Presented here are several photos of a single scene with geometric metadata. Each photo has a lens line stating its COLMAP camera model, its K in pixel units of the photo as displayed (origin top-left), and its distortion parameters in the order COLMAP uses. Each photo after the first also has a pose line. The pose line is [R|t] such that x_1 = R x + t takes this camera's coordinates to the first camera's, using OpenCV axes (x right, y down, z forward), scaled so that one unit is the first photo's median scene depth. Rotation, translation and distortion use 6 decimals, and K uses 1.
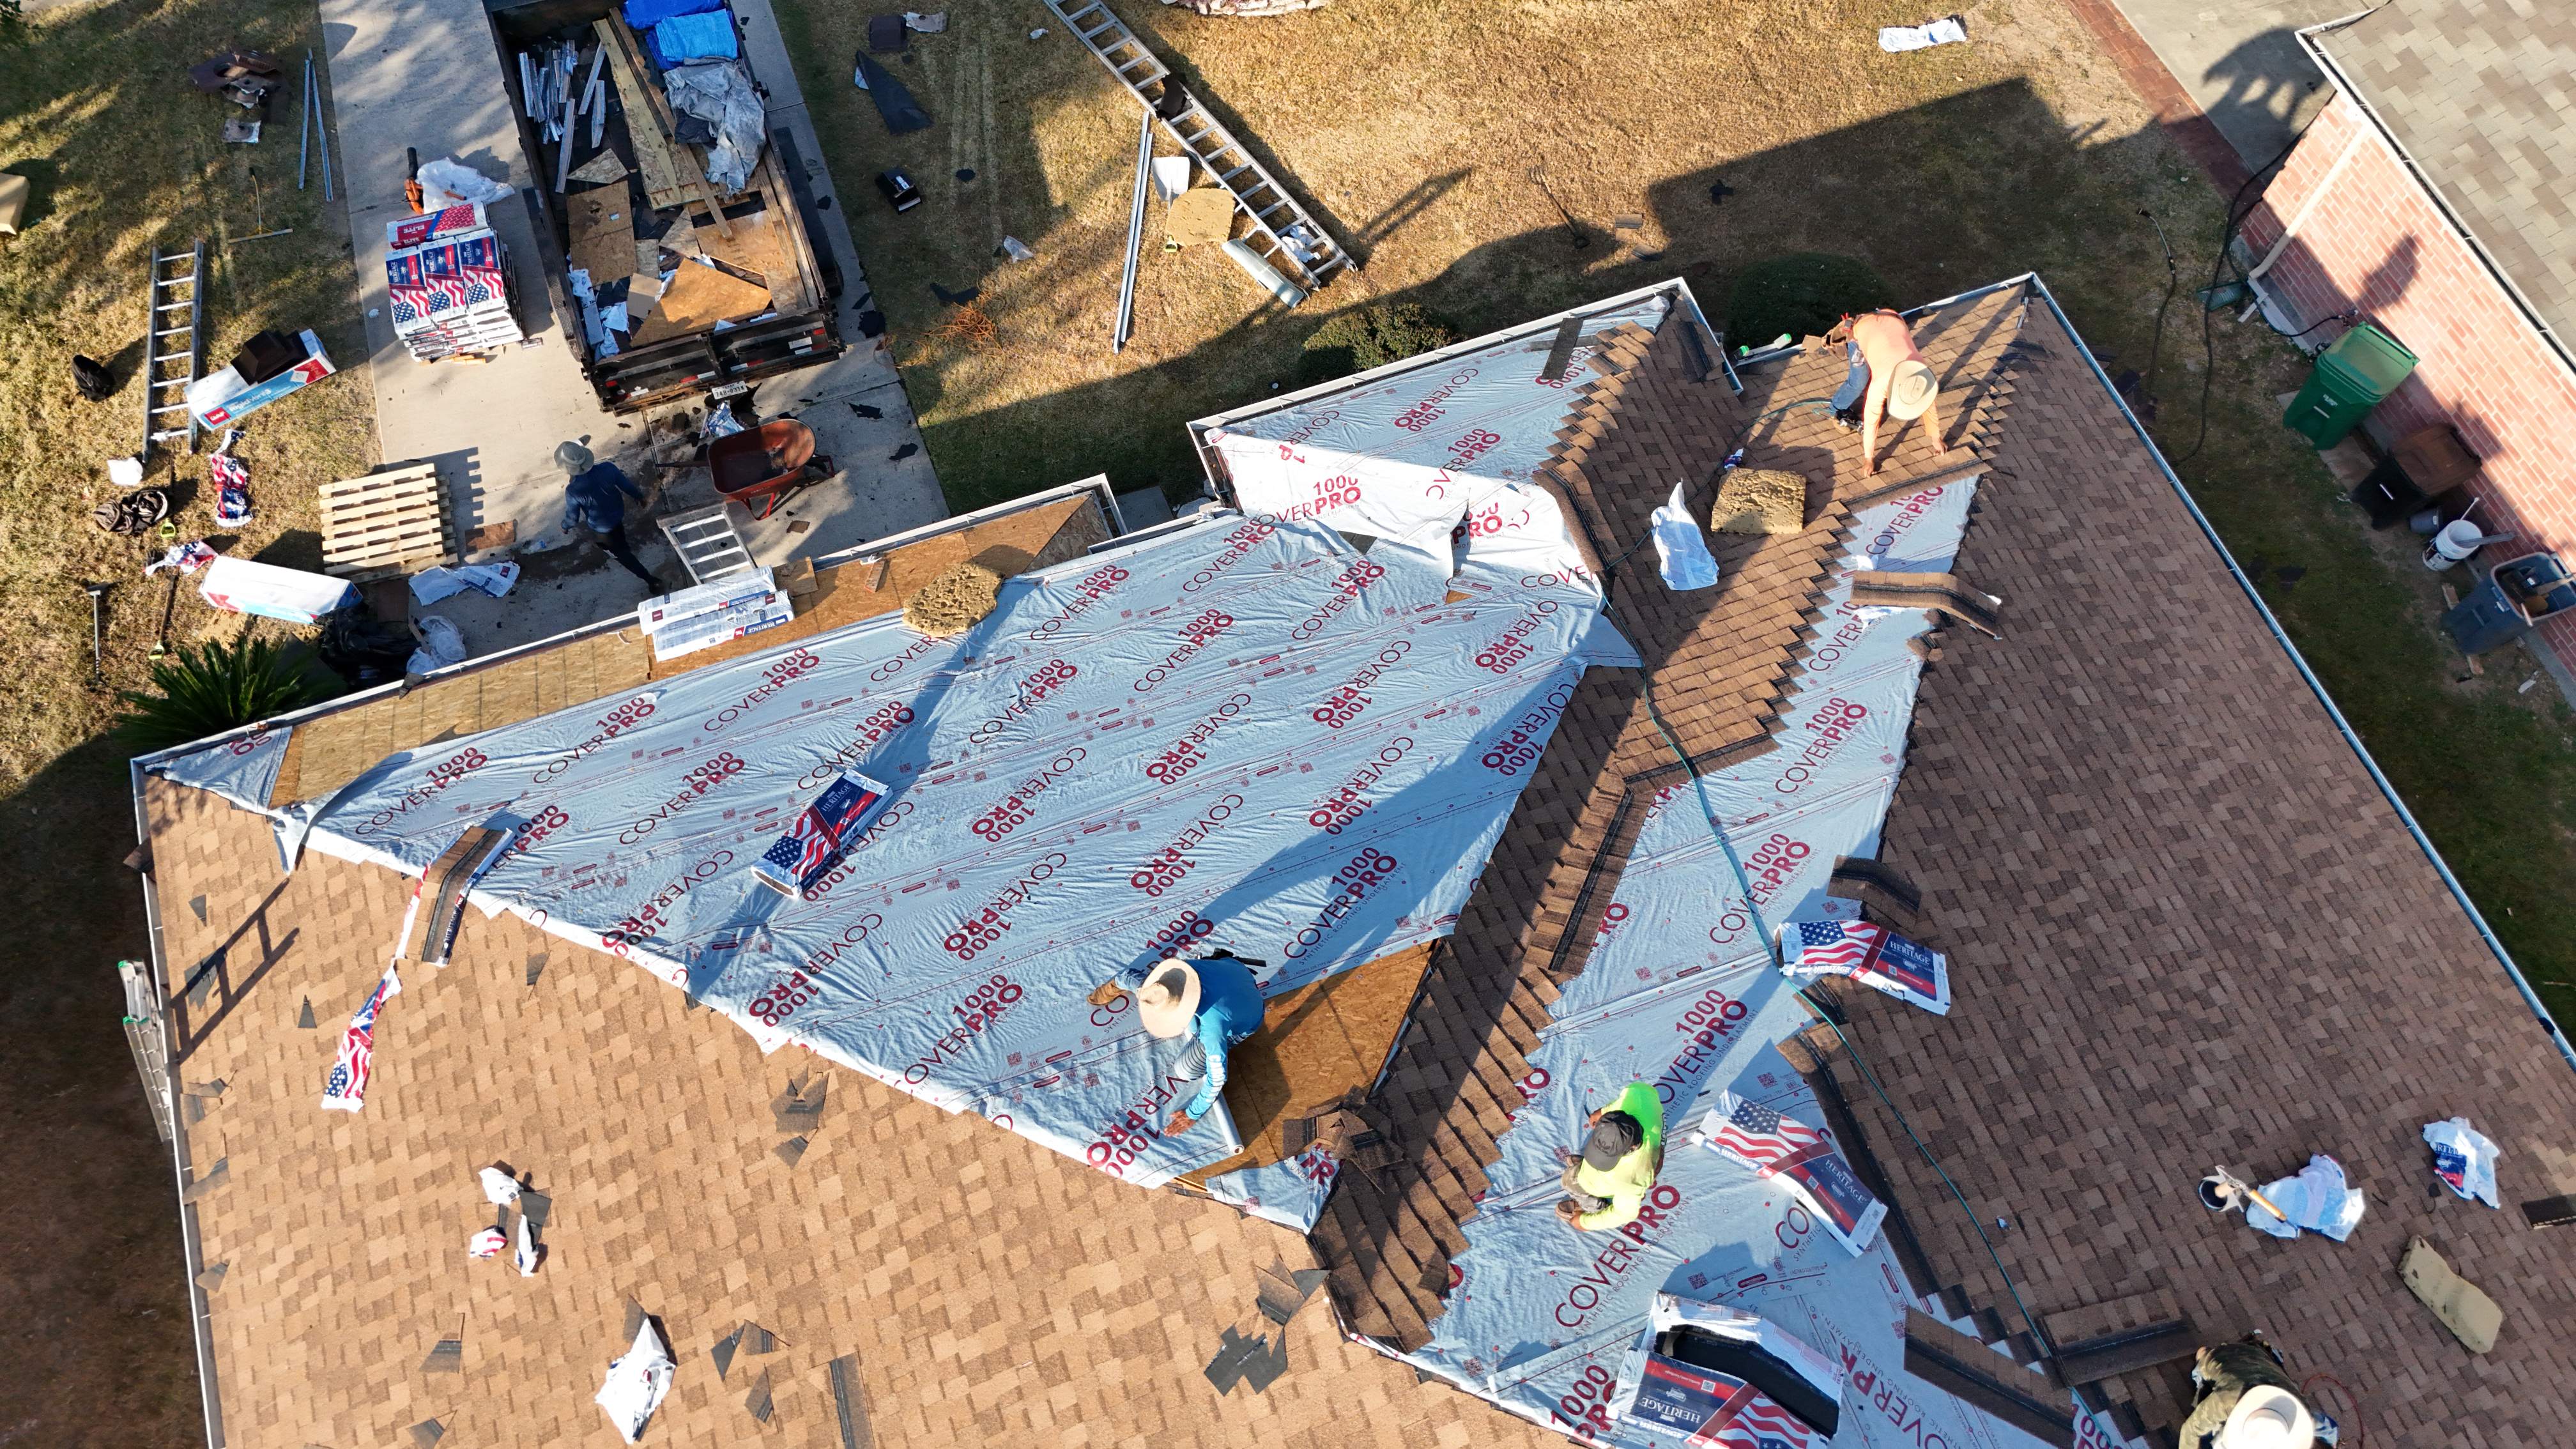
lens RADIAL K [[1892.6, 0, 1288.6], [0, 1892.6, 717.9], [0, 0, 1]] dist [0.073719, -0.066190]
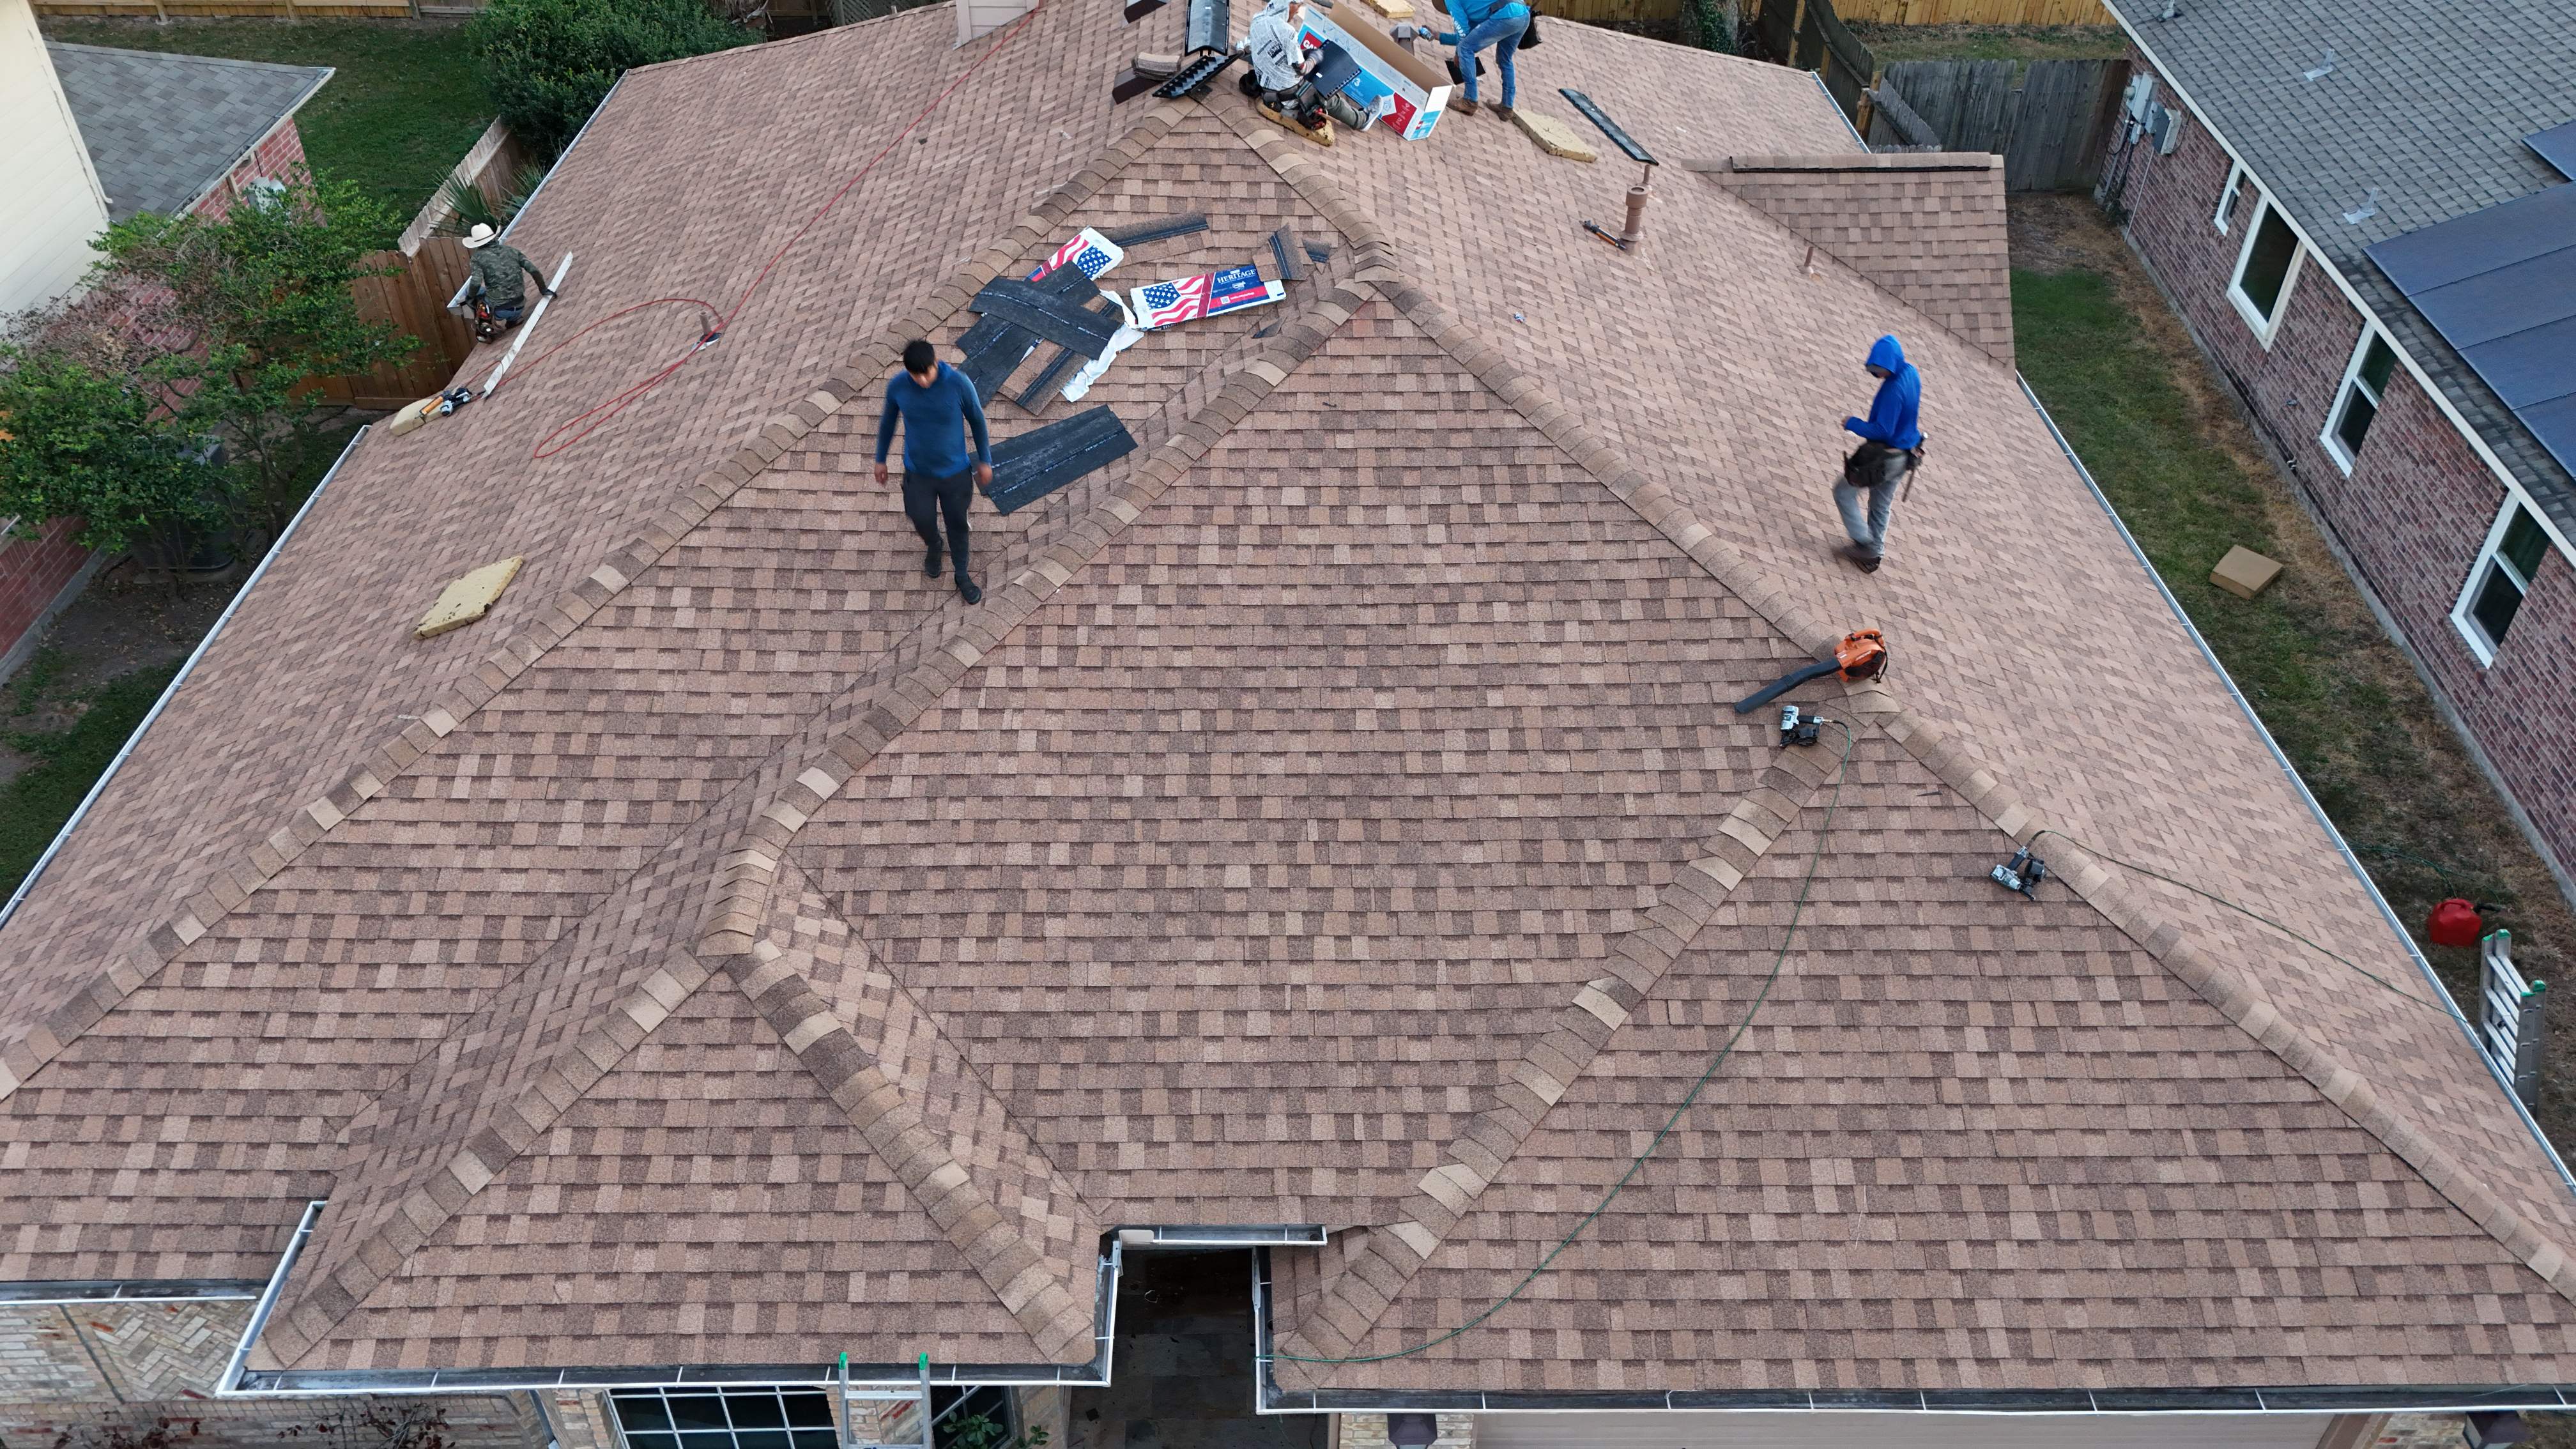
lens RADIAL K [[1892.6, 0, 1286.6], [0, 1892.6, 723.0], [0, 0, 1]] dist [0.073719, -0.066190]
pose [[-0.942874, -0.220806, 0.249464, -0.262977], [0.289515, -0.172593, 0.941484, -0.839483], [-0.164830, 0.959925, 0.226660, 0.784066]]
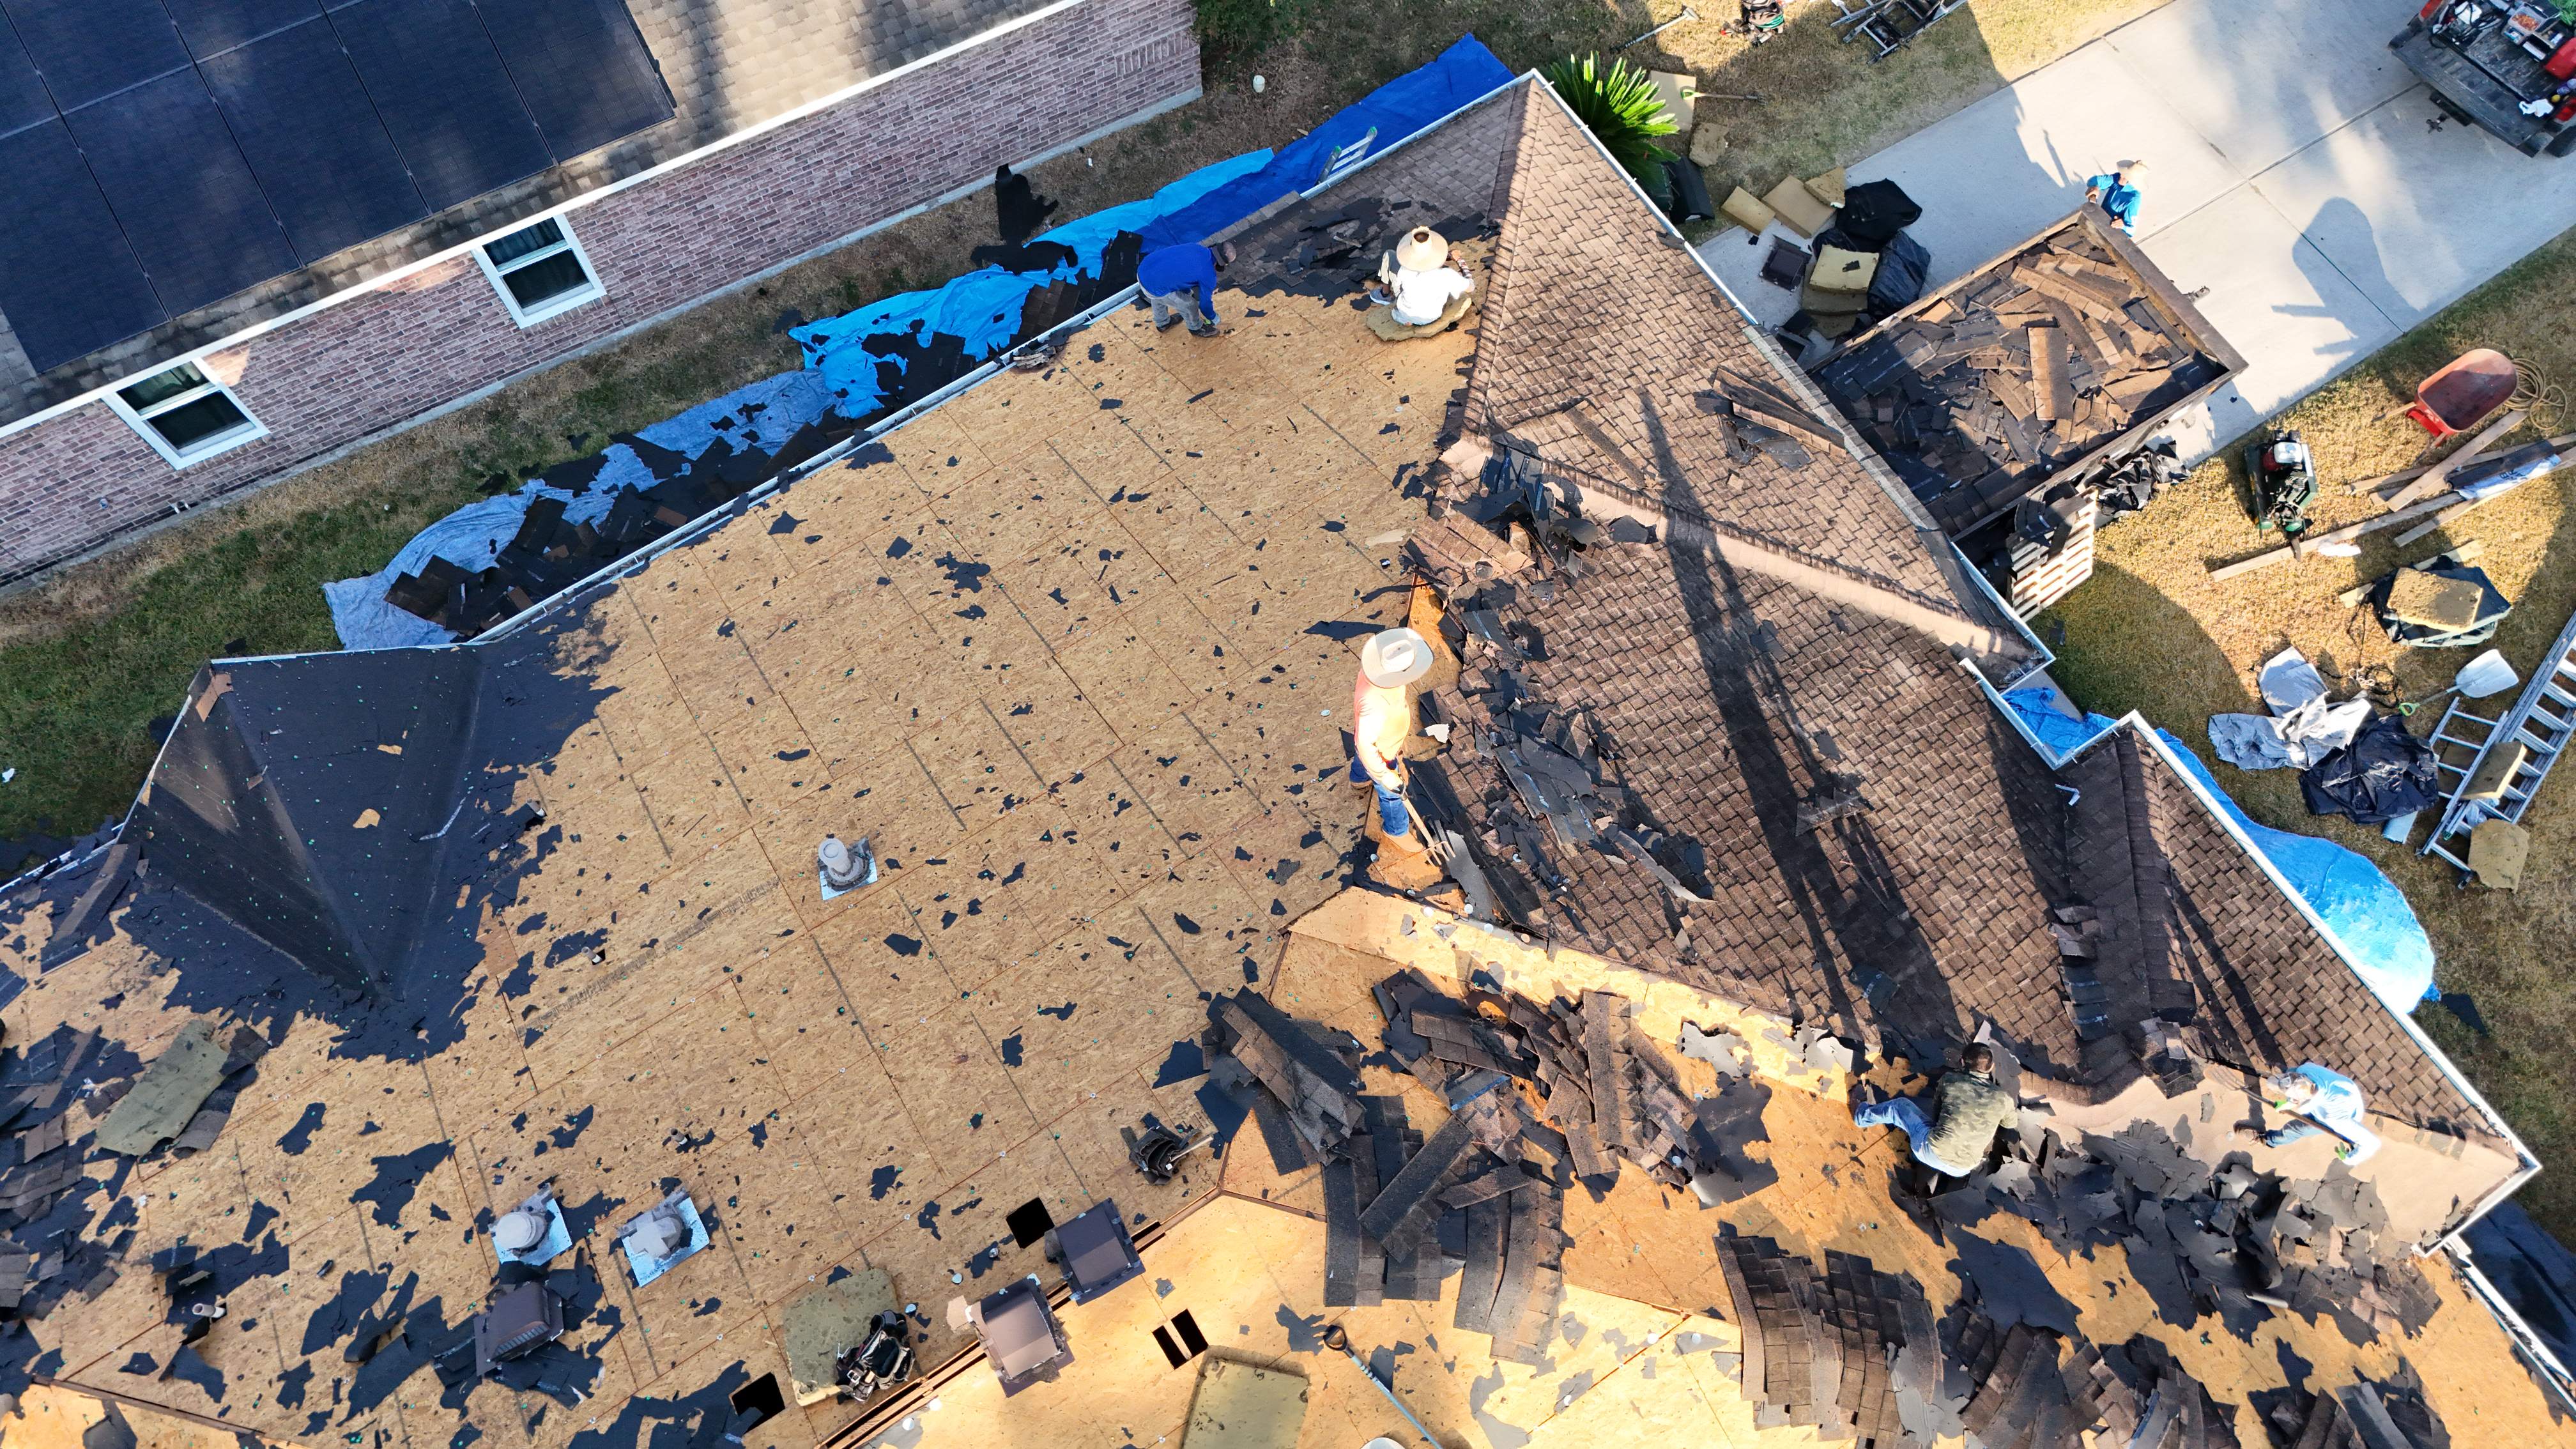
lens RADIAL K [[1892.6, 0, 1284.6], [0, 1892.6, 715.4], [0, 0, 1]] dist [0.073719, -0.066190]
pose [[0.223267, 0.898728, -0.377412, 0.286455], [-0.876013, 0.354806, 0.326670, -0.112328], [0.427496, 0.257683, 0.866514, -0.104402]]
